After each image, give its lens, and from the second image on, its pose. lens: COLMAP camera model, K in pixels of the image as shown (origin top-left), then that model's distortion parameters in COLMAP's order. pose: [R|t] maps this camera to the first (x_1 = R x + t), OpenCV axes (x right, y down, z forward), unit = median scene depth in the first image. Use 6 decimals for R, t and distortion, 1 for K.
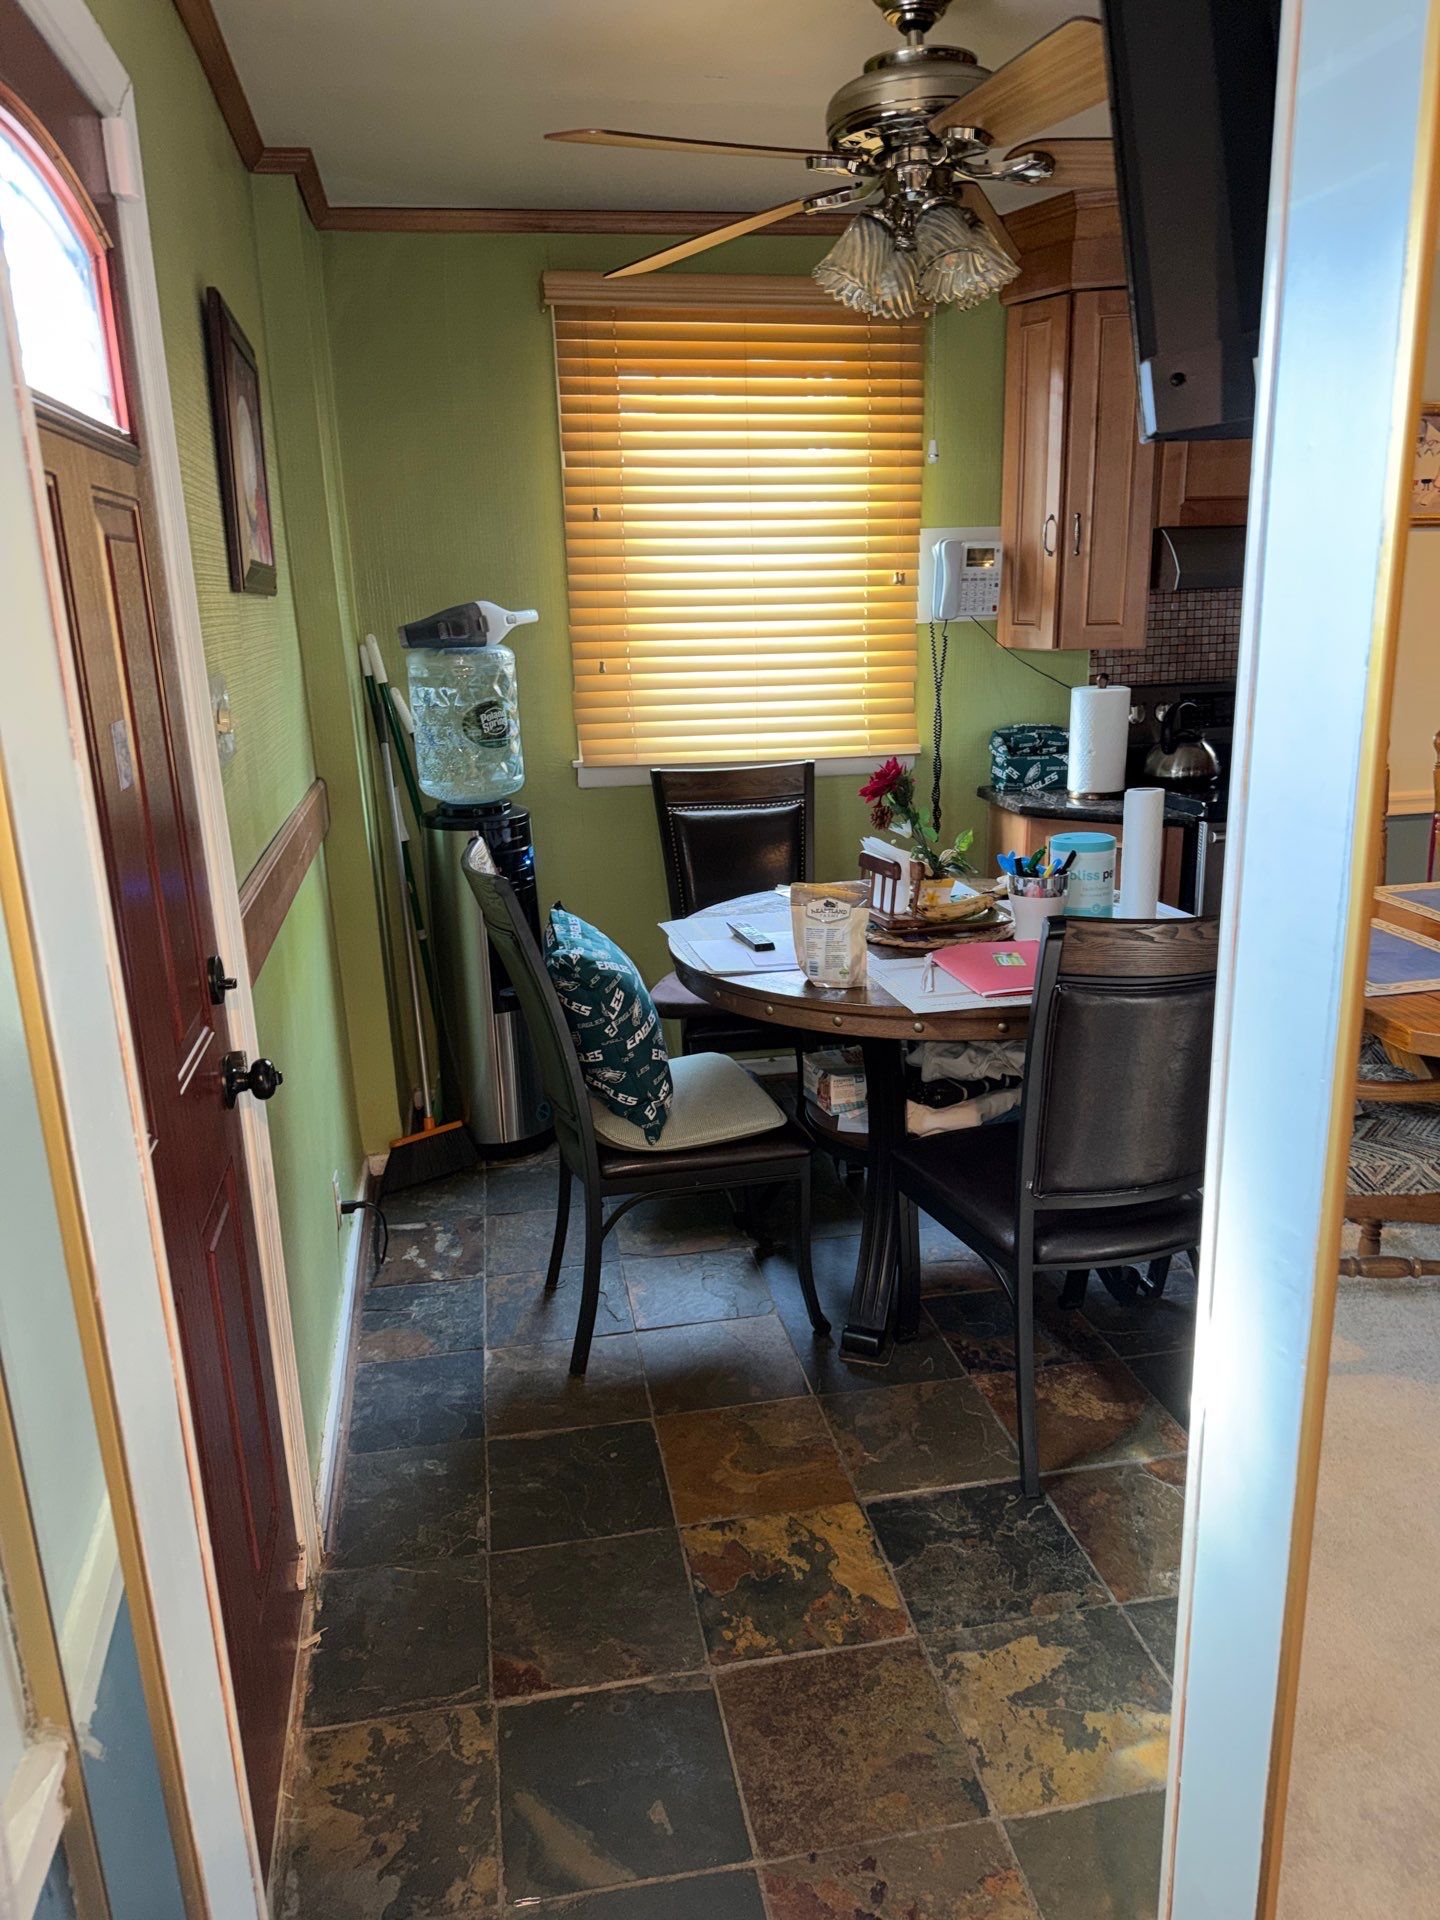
lens RADIAL K [[1396.9, 0, 713.5], [0, 1396.9, 969.9], [0, 0, 1]] dist [0.046612, -0.048194]
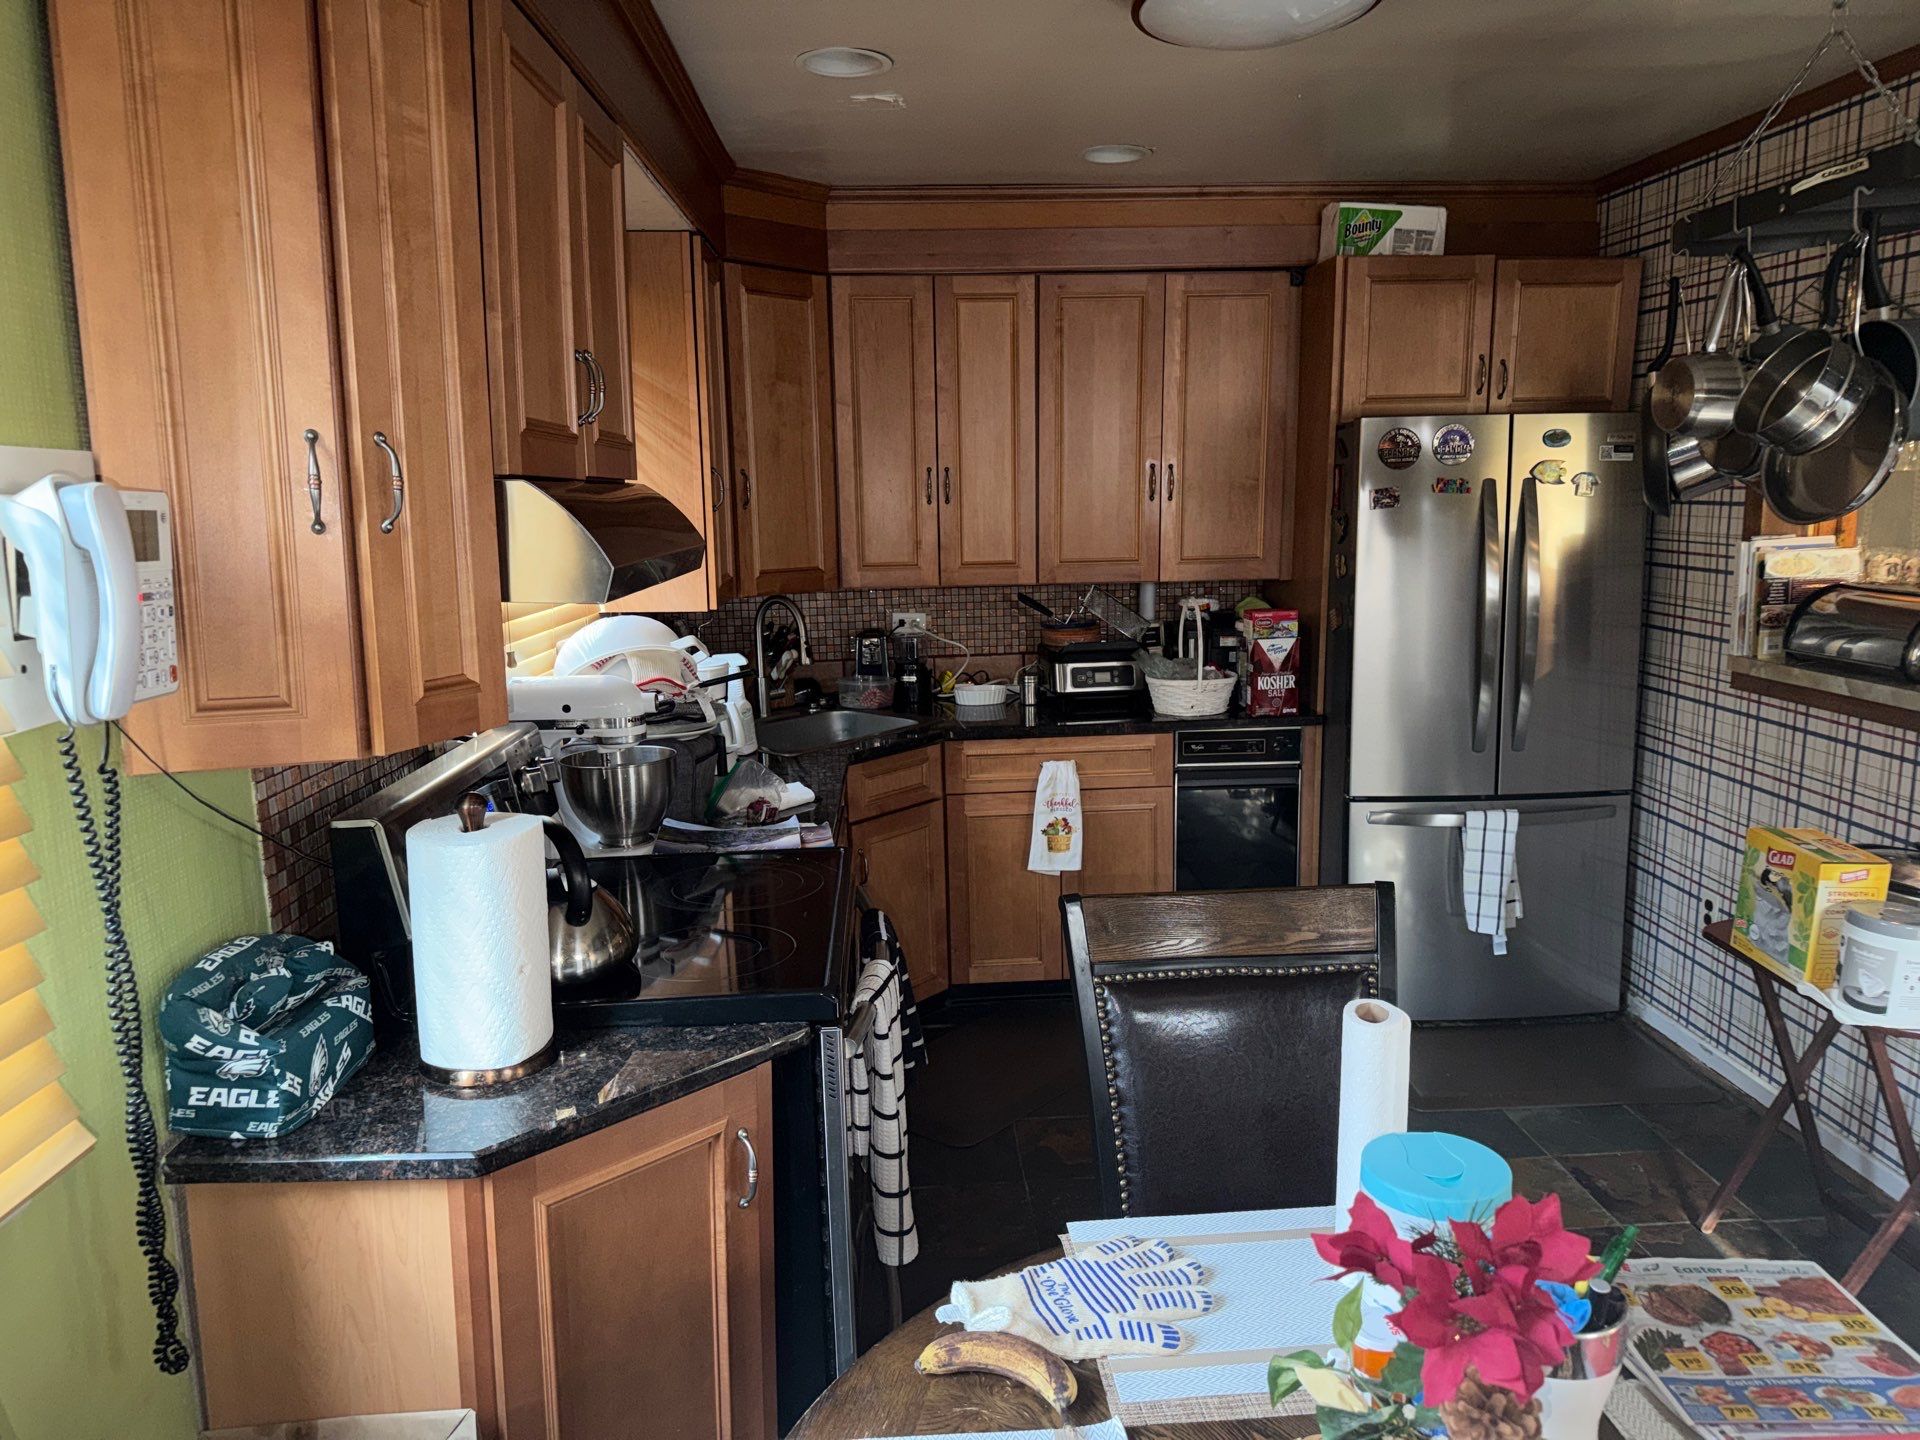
lens RADIAL K [[1396.9, 0, 949.6], [0, 1396.9, 720.7], [0, 0, 1]] dist [0.046612, -0.048194]
pose [[0.143494, -0.132717, 0.980712, -0.122230], [0.276370, 0.956916, 0.089059, -0.221776], [-0.950278, 0.258260, 0.173991, 0.747279]]
